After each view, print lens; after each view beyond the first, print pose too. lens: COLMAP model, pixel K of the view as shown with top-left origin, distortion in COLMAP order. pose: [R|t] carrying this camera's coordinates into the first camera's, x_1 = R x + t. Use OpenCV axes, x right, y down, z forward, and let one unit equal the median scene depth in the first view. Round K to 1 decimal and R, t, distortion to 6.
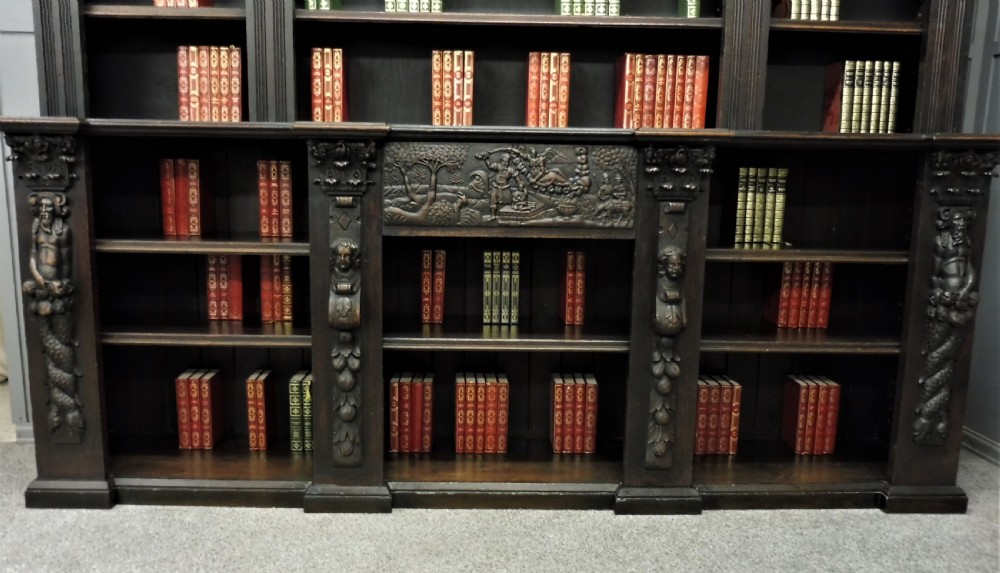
lens RADIAL K [[779.2, 0, 484.7], [0, 779.2, 289.9], [0, 0, 1]] dist [-0.042370, -0.001046]
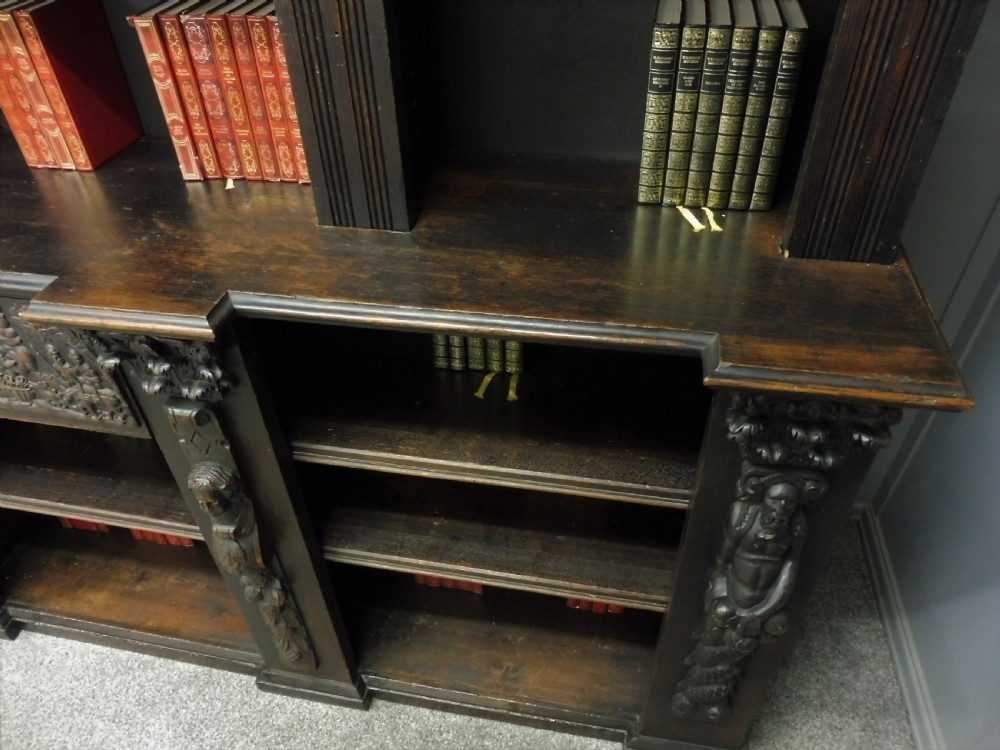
lens RADIAL K [[729.7, 0, 501.4], [0, 729.7, 380.4], [0, 0, 1]] dist [-0.055378, 0.025646]
pose [[0.976993, 0.109010, -0.183309, 0.484759], [0.004350, 0.849141, 0.528149, -0.341837], [0.213229, -0.516795, 0.829130, 0.593928]]
